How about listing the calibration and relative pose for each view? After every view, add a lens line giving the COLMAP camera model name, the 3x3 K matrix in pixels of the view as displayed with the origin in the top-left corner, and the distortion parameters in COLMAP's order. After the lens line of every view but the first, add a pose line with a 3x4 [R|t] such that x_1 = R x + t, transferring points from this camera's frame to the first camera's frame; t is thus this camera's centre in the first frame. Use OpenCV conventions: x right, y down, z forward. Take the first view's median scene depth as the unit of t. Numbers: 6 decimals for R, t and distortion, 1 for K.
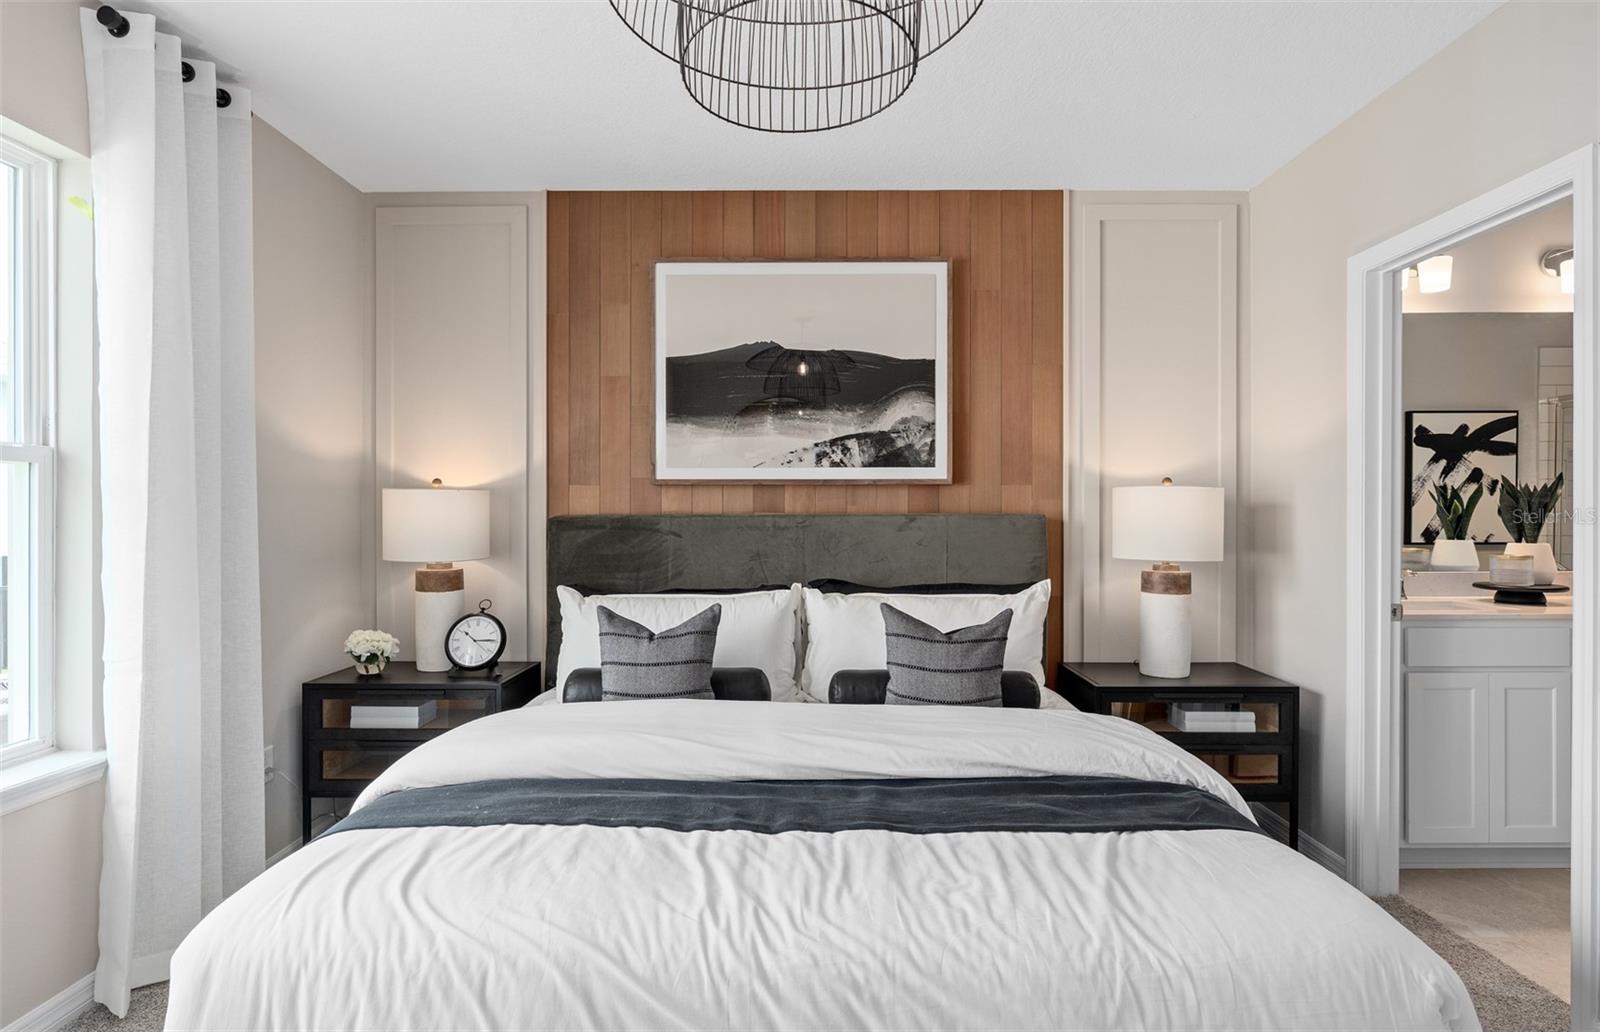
lens RADIAL K [[816.3, 0, 798.3], [0, 816.3, 523.4], [0, 0, 1]] dist [-0.011521, 0.005889]
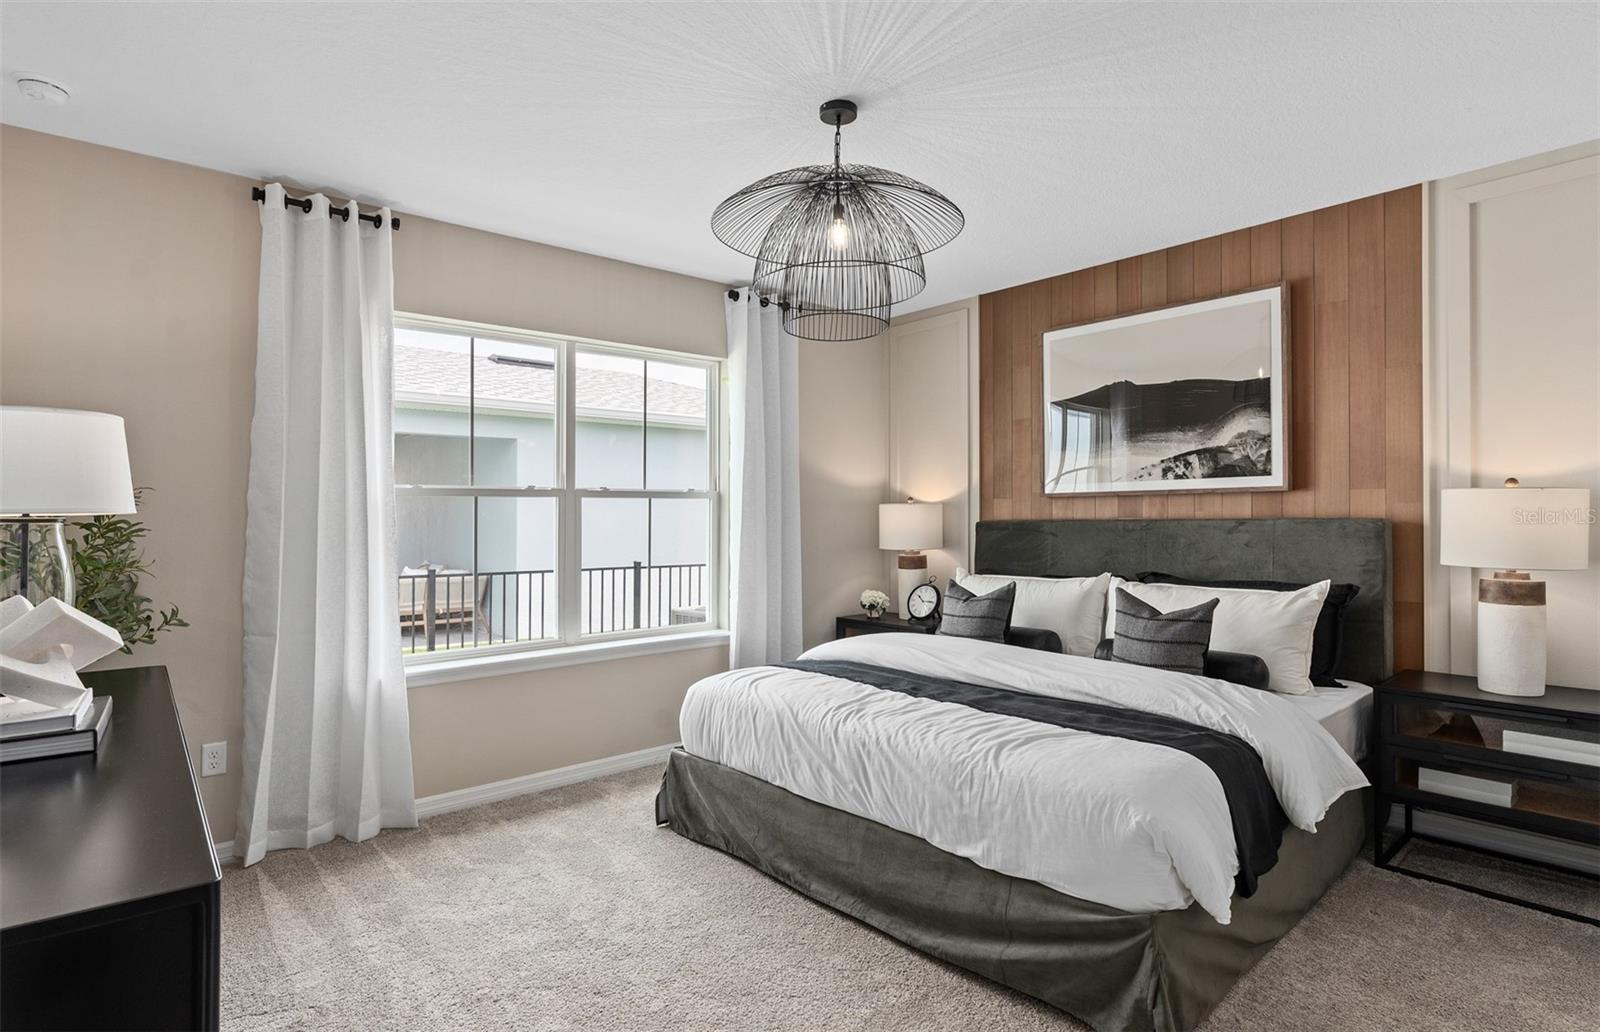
lens RADIAL K [[816.3, 0, 799.3], [0, 816.3, 528.9], [0, 0, 1]] dist [-0.011521, 0.005889]
pose [[0.665255, 0.005481, -0.746596, 0.582536], [-0.001392, 0.999980, 0.006101, -0.003487], [0.746615, -0.003020, 0.665249, -0.205636]]
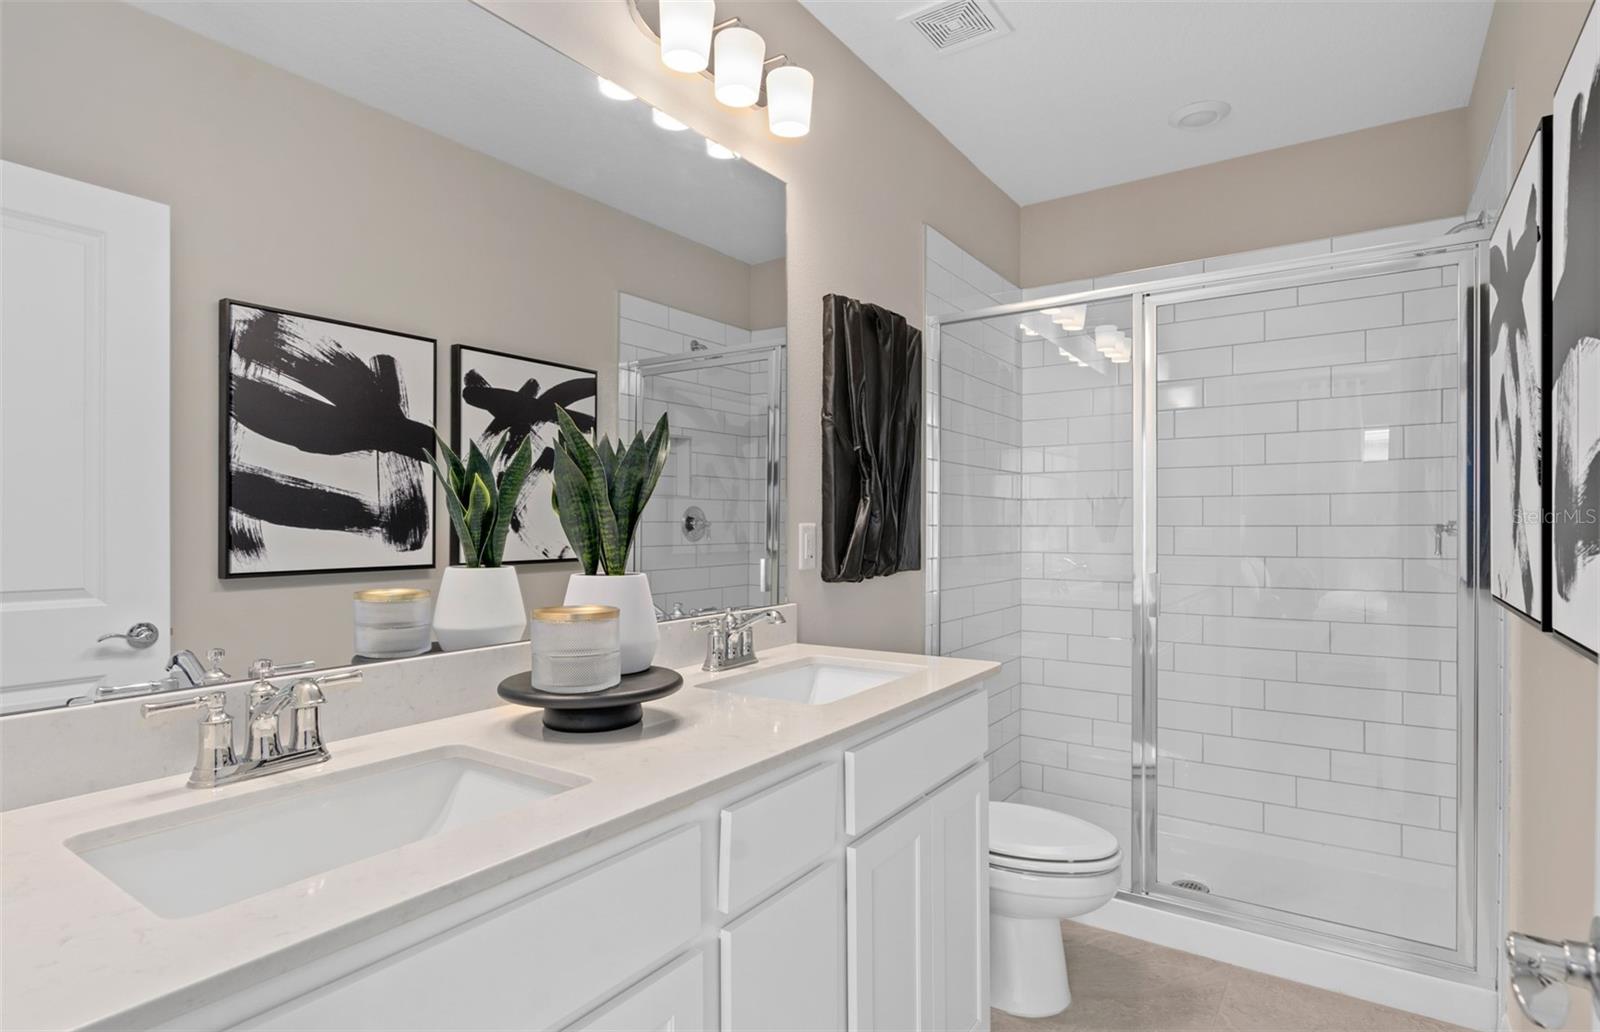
lens RADIAL K [[816.3, 0, 801.7], [0, 816.3, 520.4], [0, 0, 1]] dist [-0.011521, 0.005889]
pose [[0.569232, 0.004466, 0.822165, 0.603287], [0.008496, 0.999900, -0.011314, 0.001632], [-0.822133, 0.013426, 0.569137, 0.671431]]
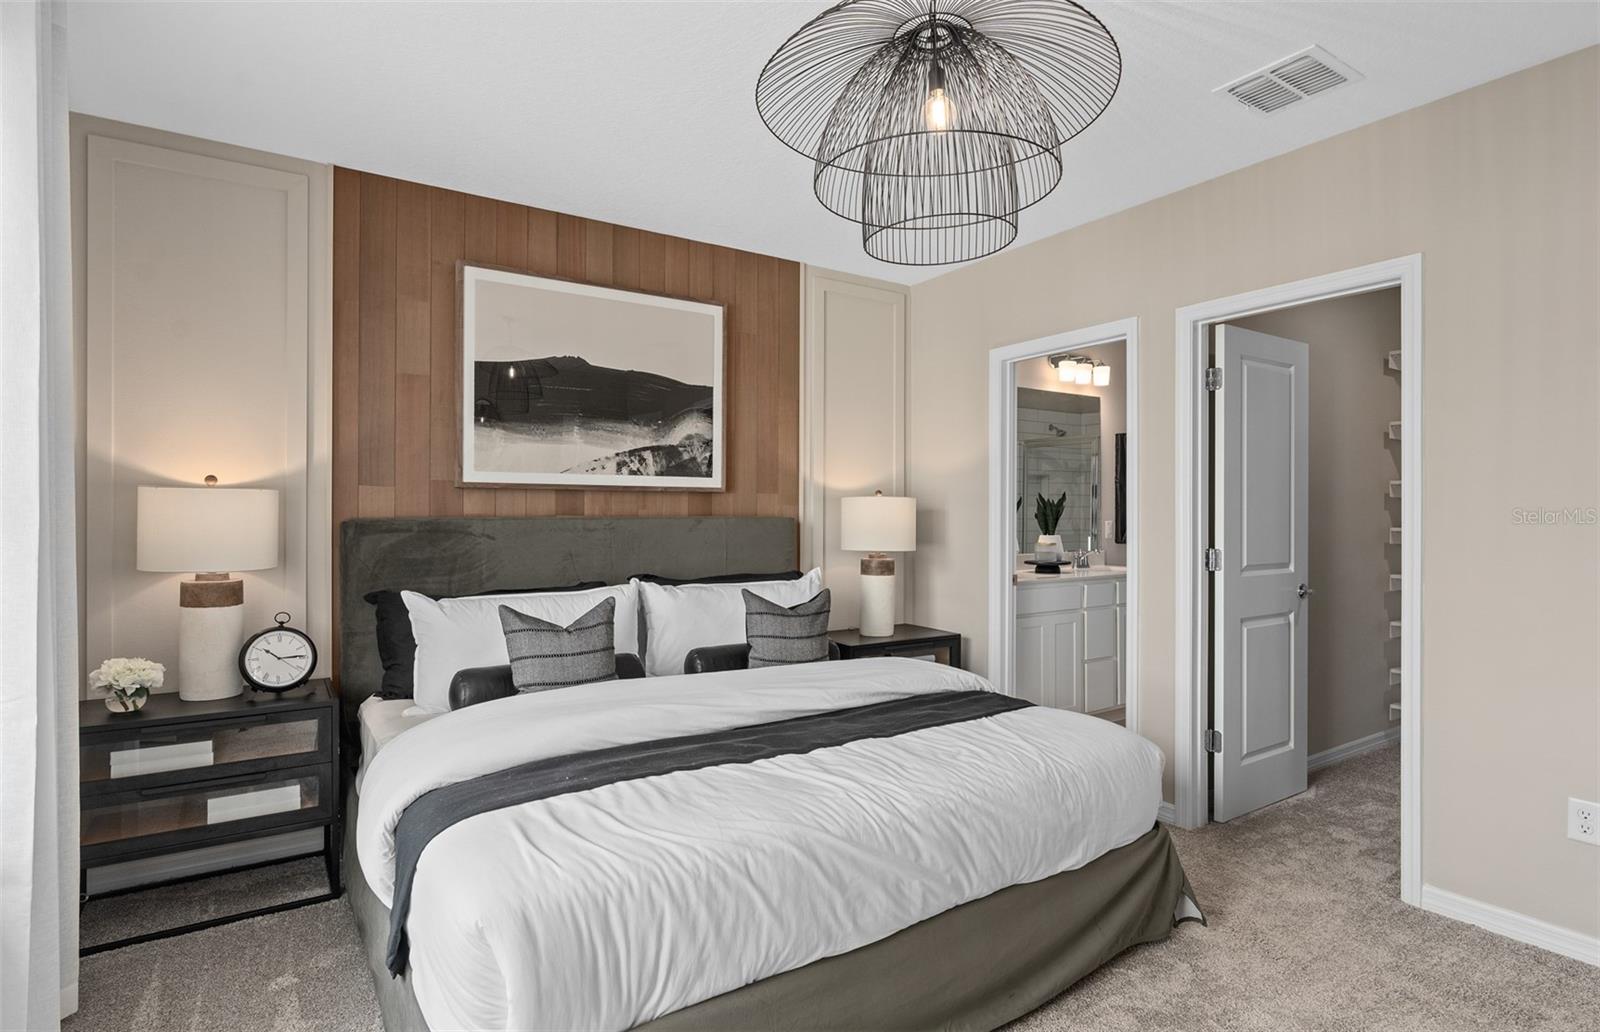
lens RADIAL K [[816.3, 0, 811.0], [0, 816.3, 525.3], [0, 0, 1]] dist [-0.011521, 0.005889]
pose [[0.825544, -0.005129, 0.564315, -0.399611], [0.005010, 0.999986, 0.001760, -0.000766], [-0.564316, 0.001374, 0.825558, -0.064401]]
